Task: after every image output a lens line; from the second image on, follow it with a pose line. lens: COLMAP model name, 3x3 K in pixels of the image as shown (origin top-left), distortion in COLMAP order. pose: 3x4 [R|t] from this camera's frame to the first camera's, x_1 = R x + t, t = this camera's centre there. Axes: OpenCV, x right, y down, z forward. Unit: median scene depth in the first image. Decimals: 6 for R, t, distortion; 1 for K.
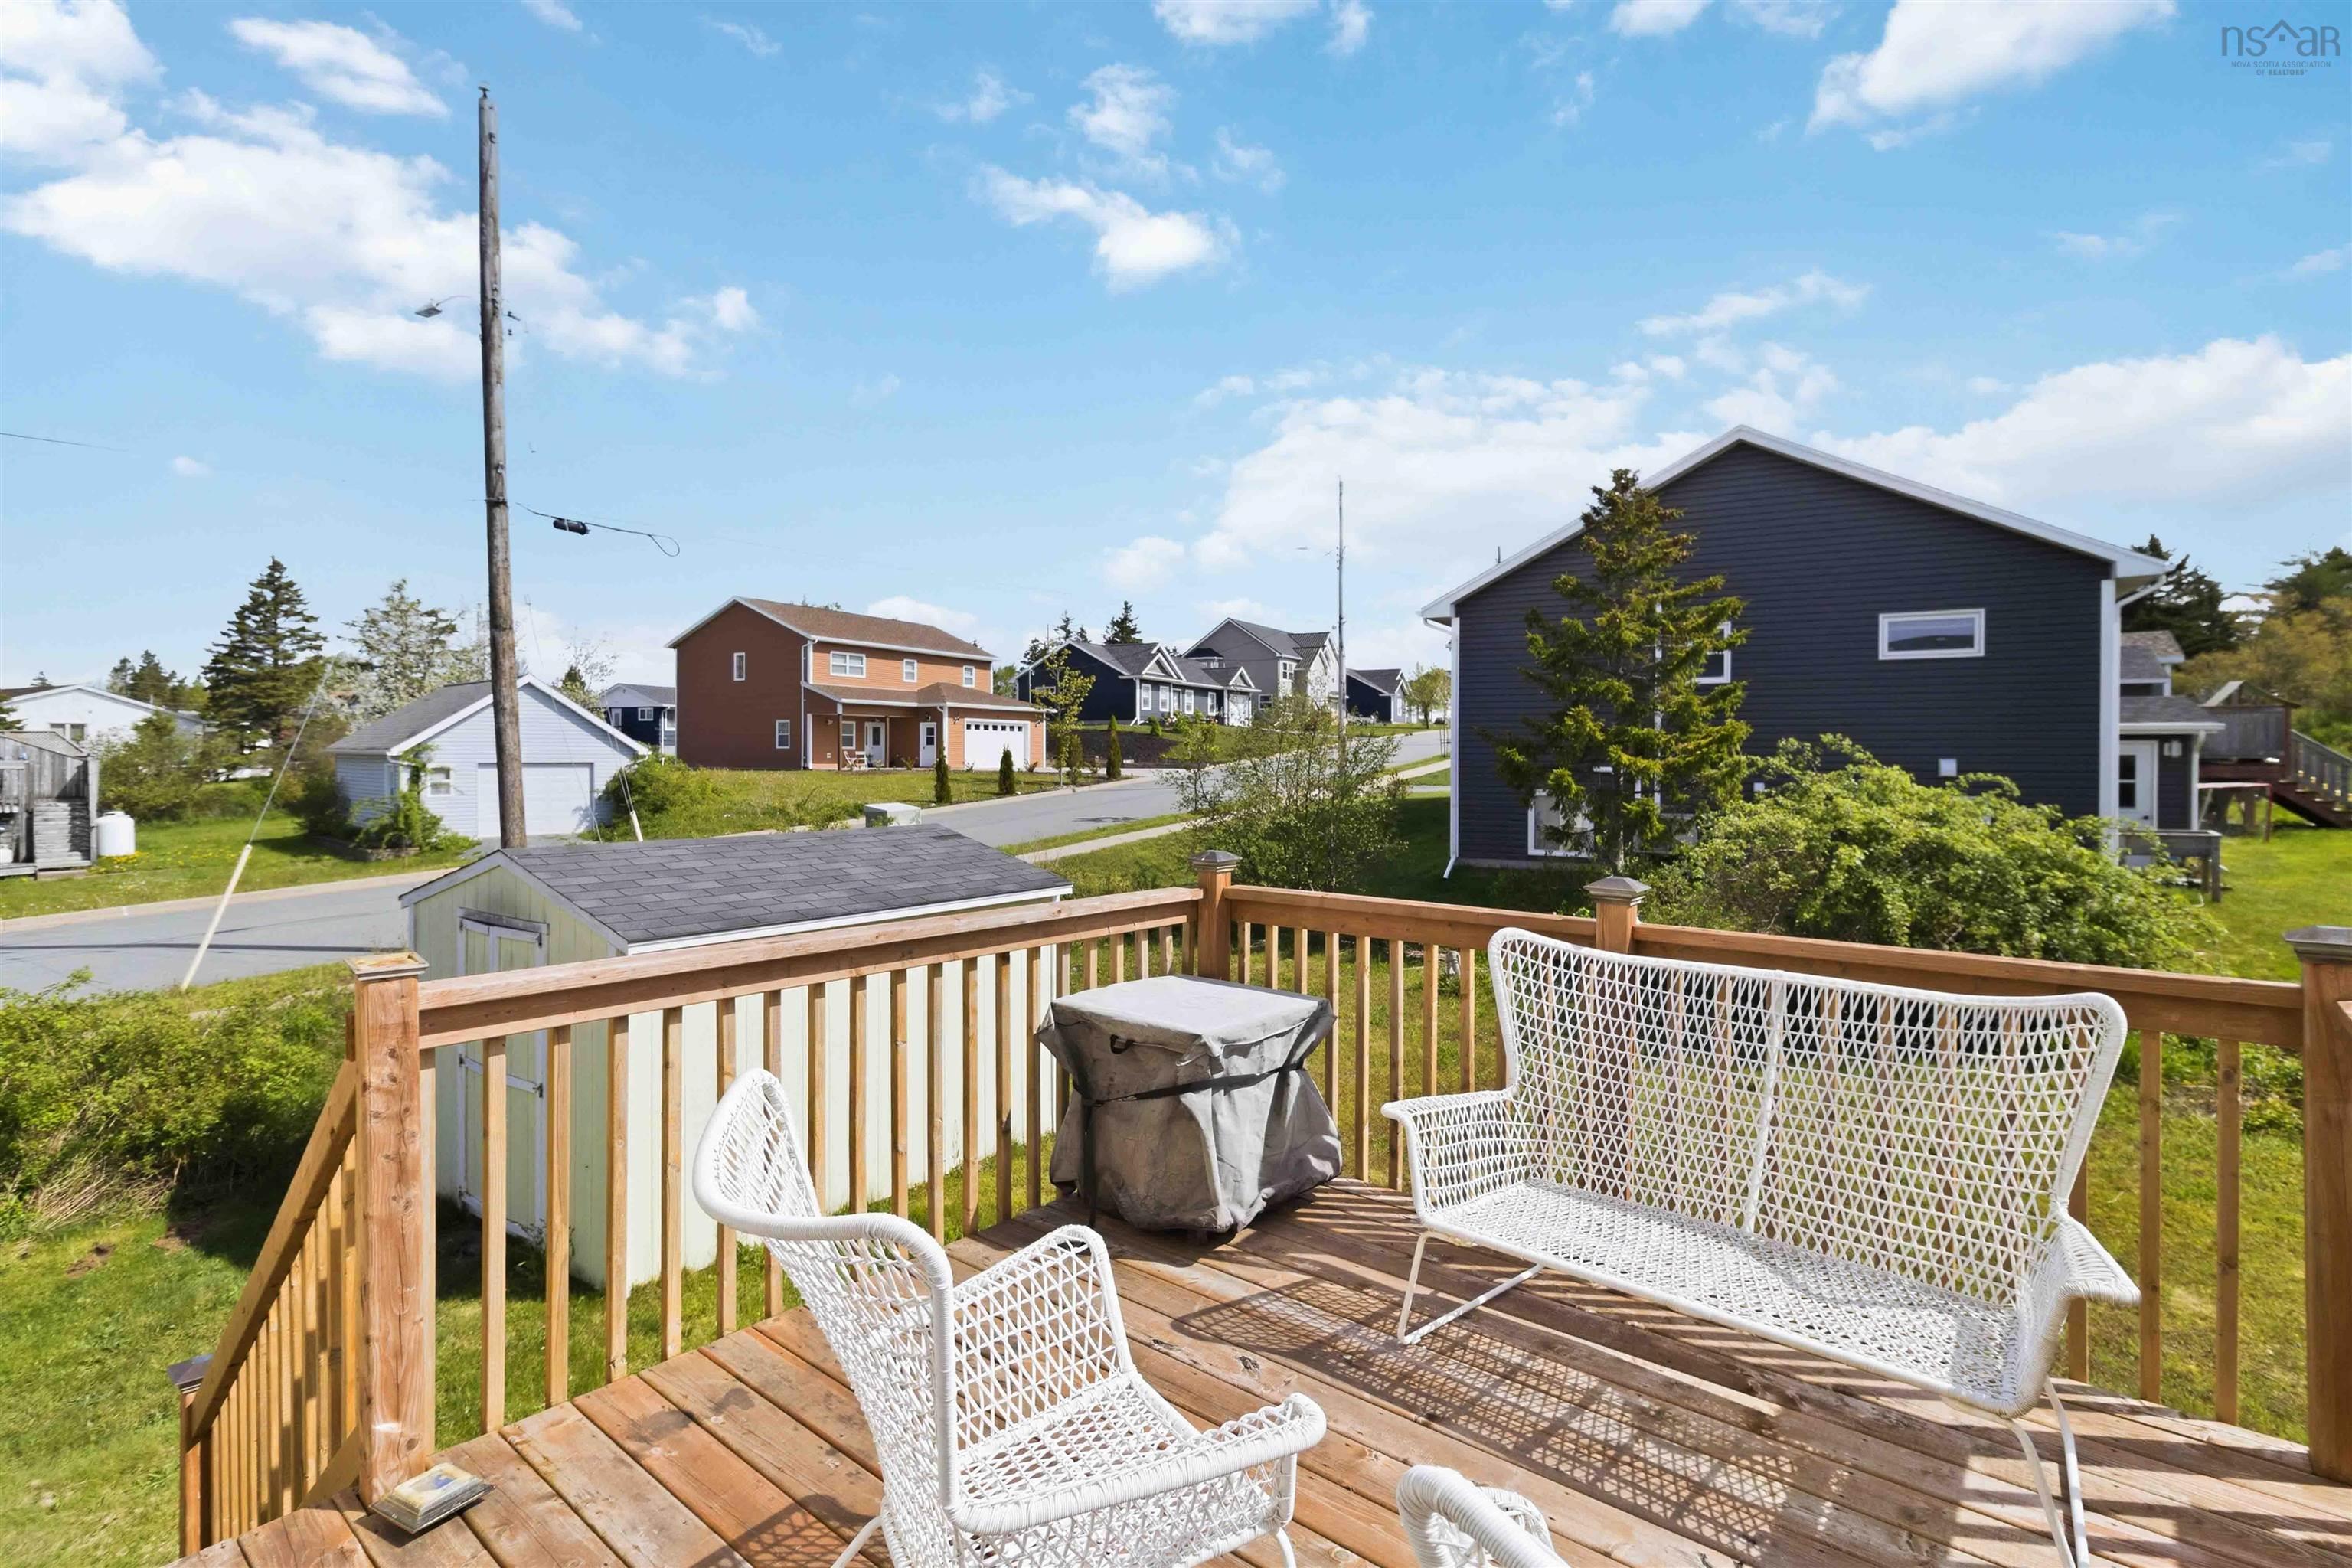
lens RADIAL K [[1113.5, 0, 1203.4], [0, 1113.5, 754.2], [0, 0, 1]] dist [-0.000643, -0.000174]
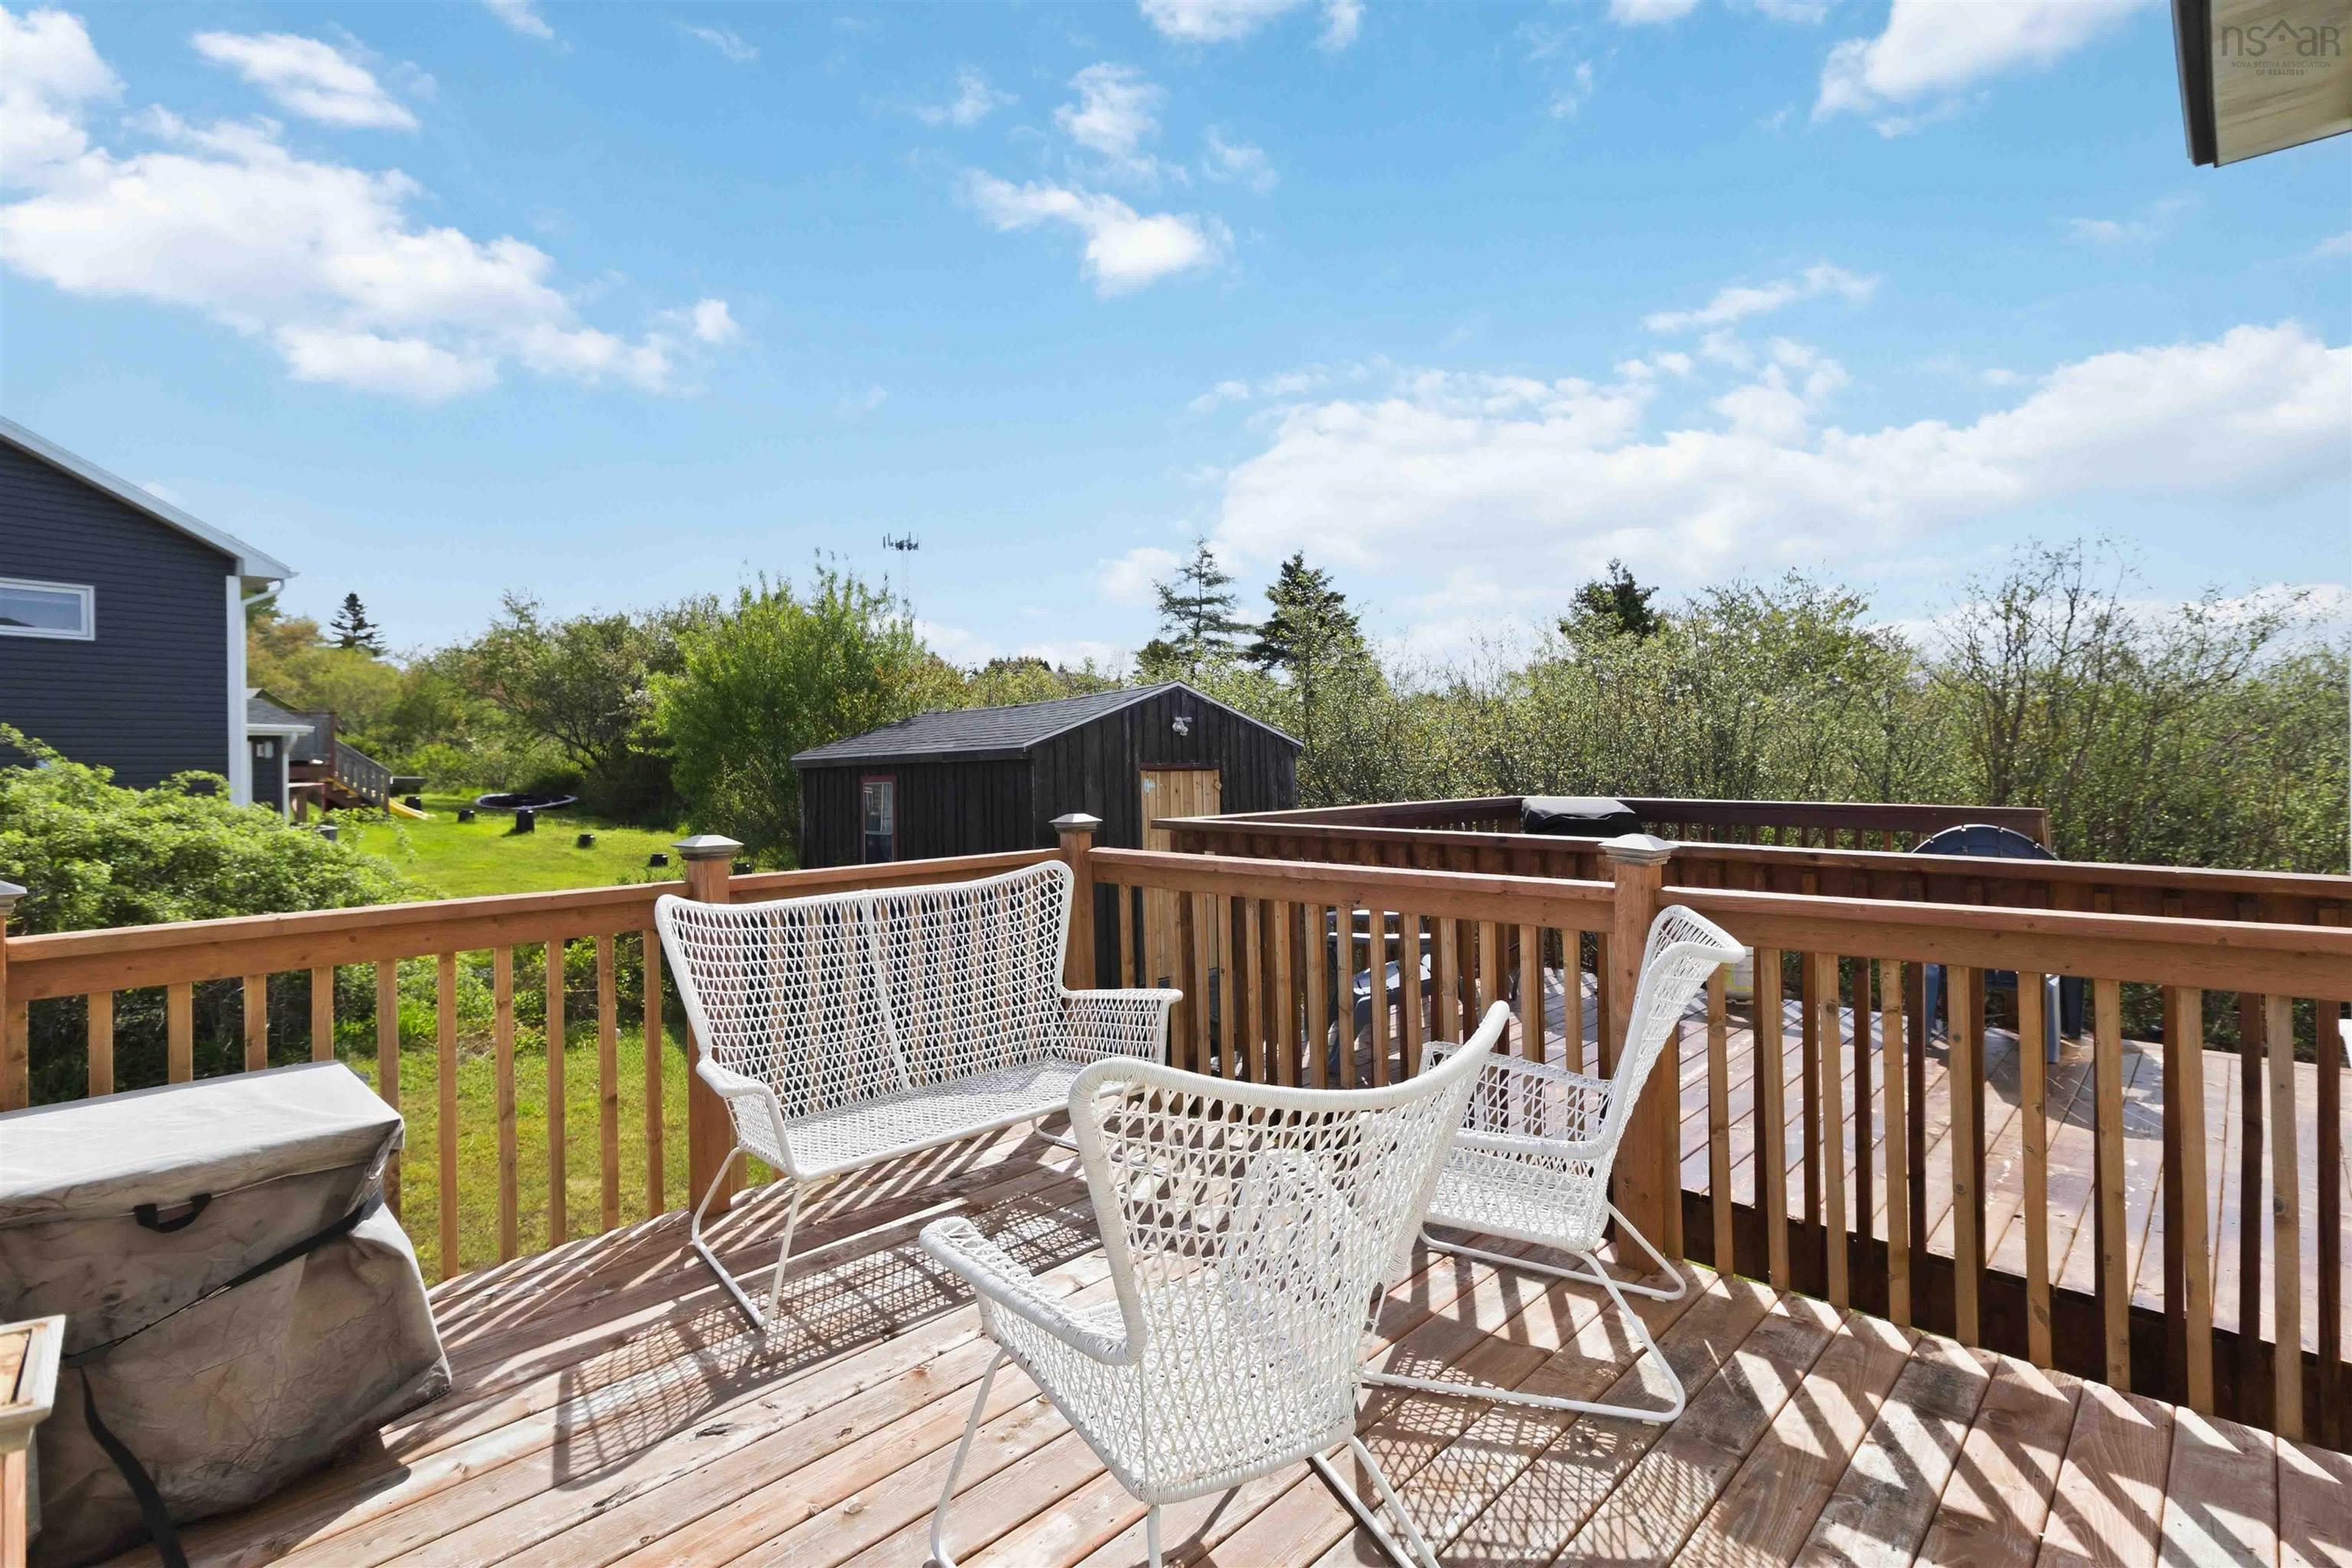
lens RADIAL K [[1113.5, 0, 1203.4], [0, 1113.5, 754.2], [0, 0, 1]] dist [-0.000643, -0.000174]
pose [[0.059221, -0.000772, 0.998245, -0.158210], [0.008774, 0.999961, 0.000253, 0.010124], [-0.998206, 0.008743, 0.059226, 0.121609]]
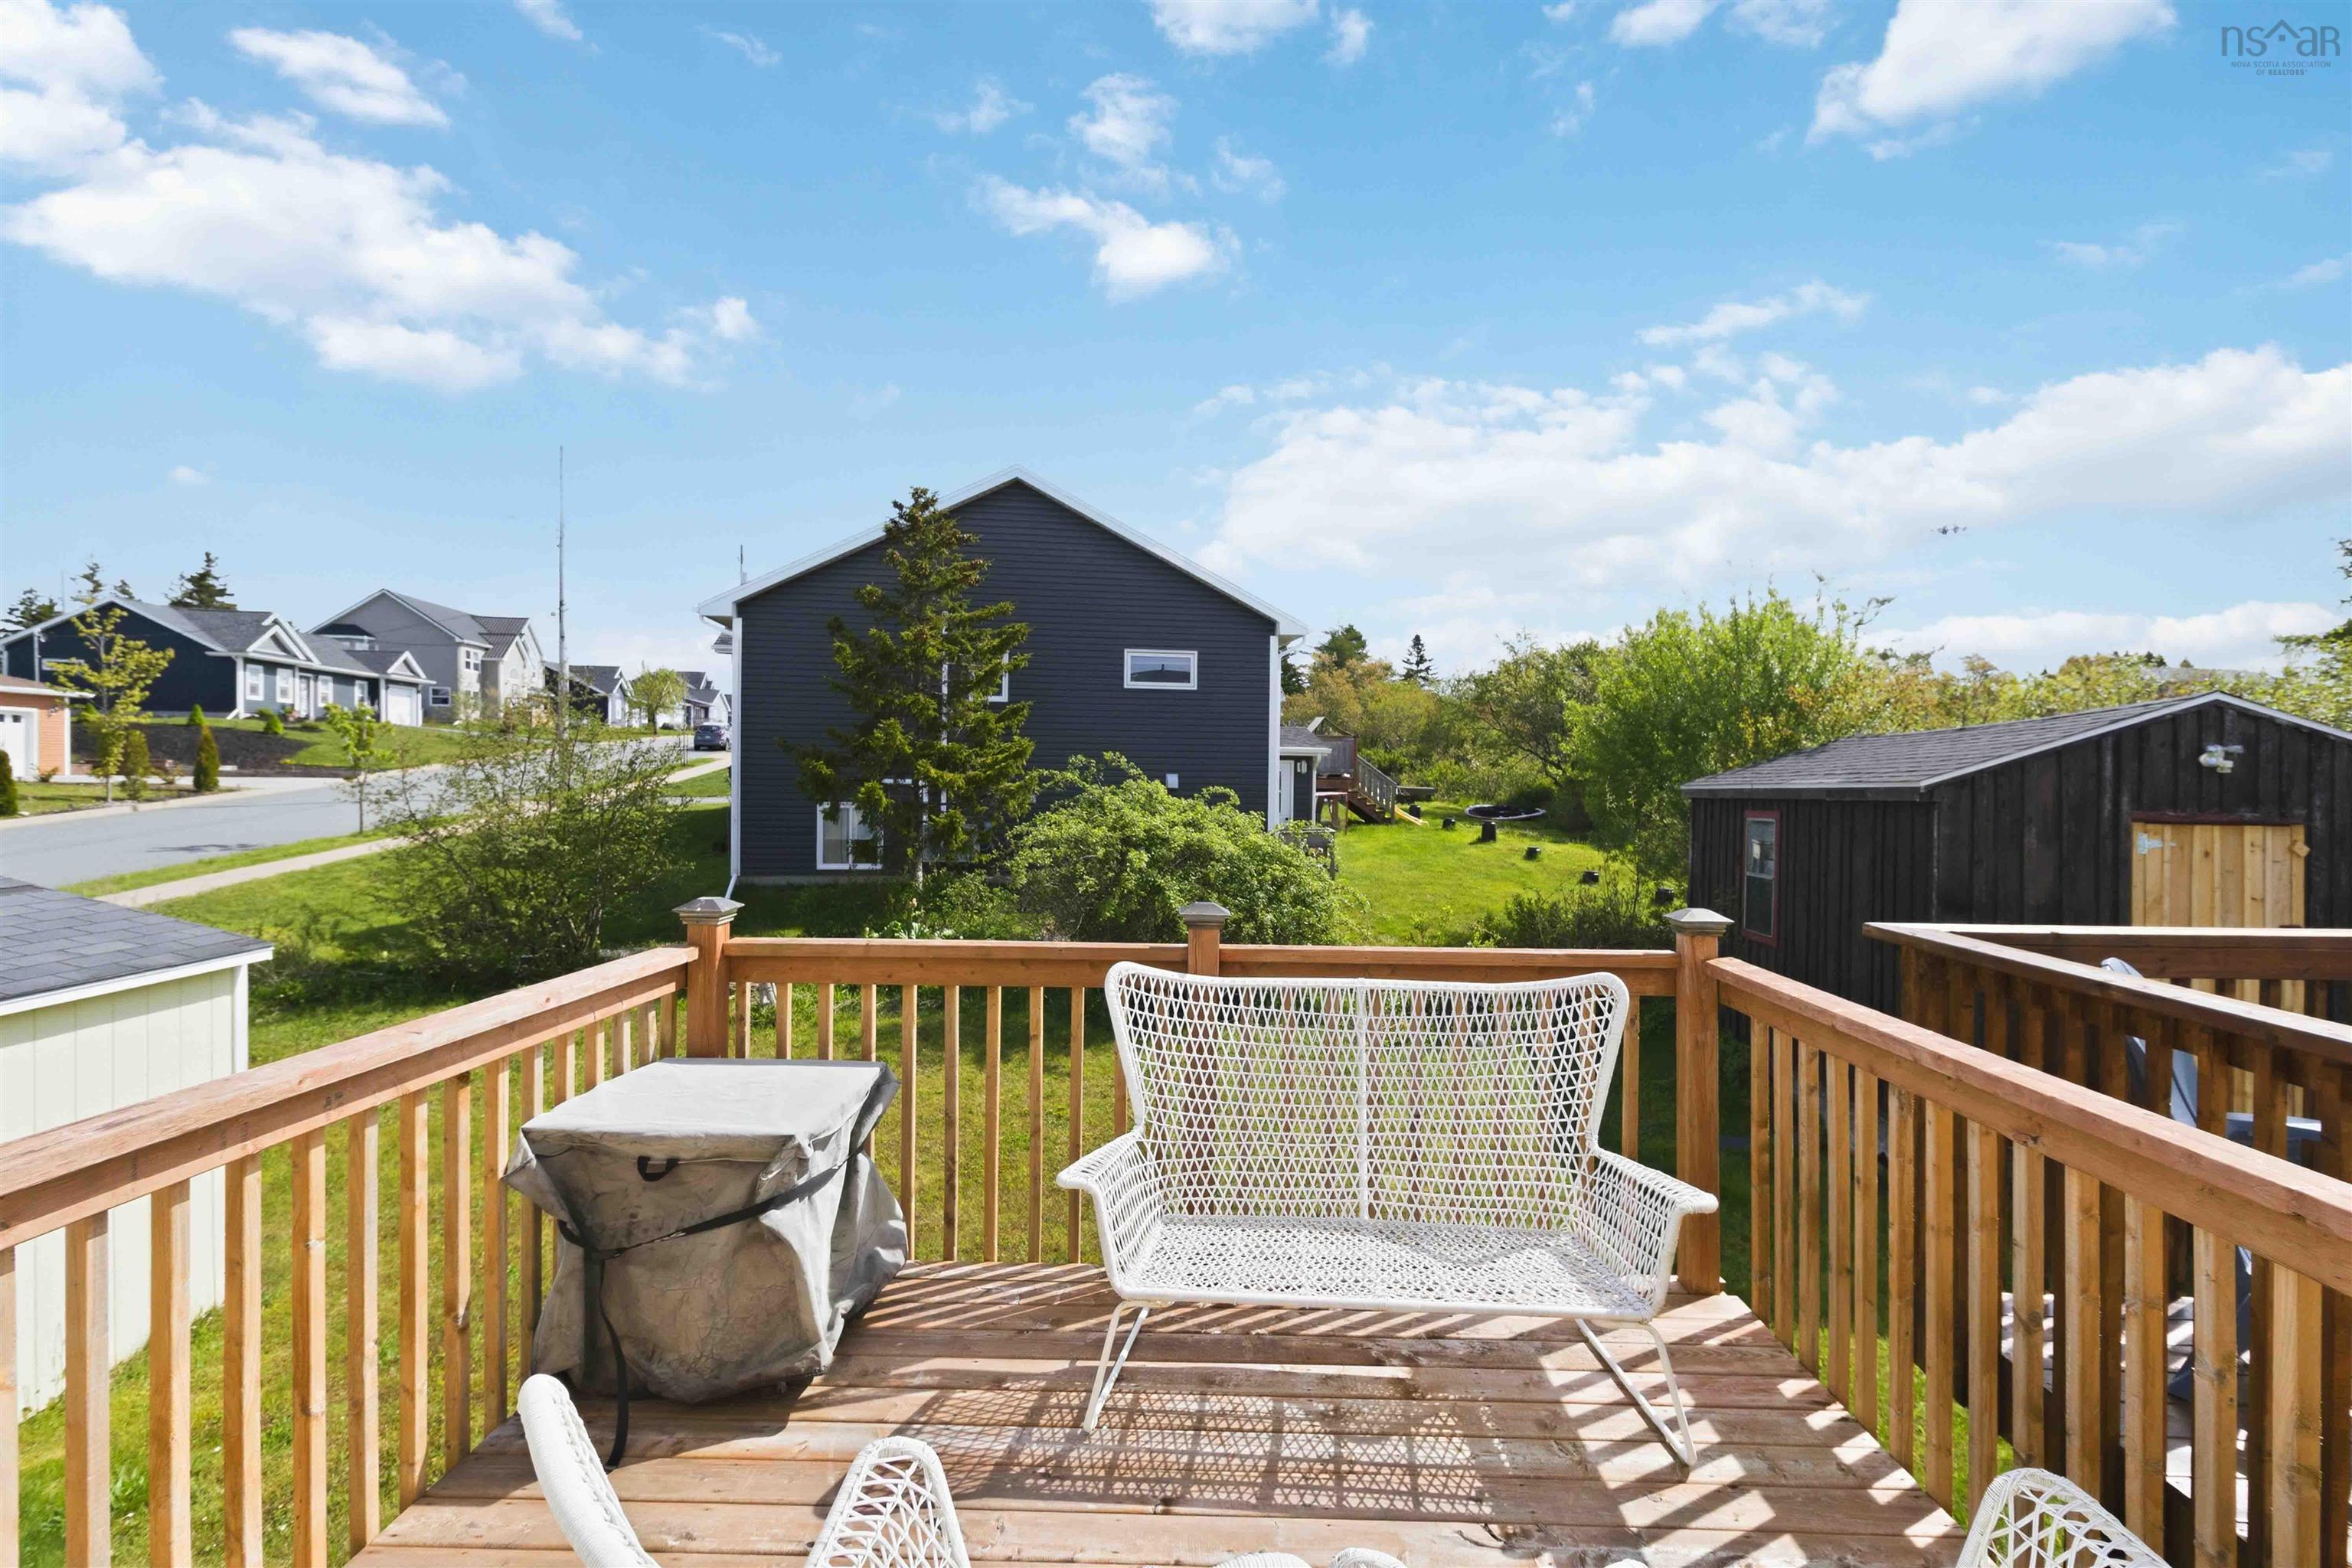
lens RADIAL K [[1109.9, 0, 1203.3], [0, 1109.9, 783.4], [0, 0, 1]] dist [0.000151, 0.000237]
pose [[0.785378, -0.000016, 0.619016, -0.066027], [-0.011111, 0.999839, 0.014124, -0.003314], [-0.618916, -0.017970, 0.785251, 0.050674]]
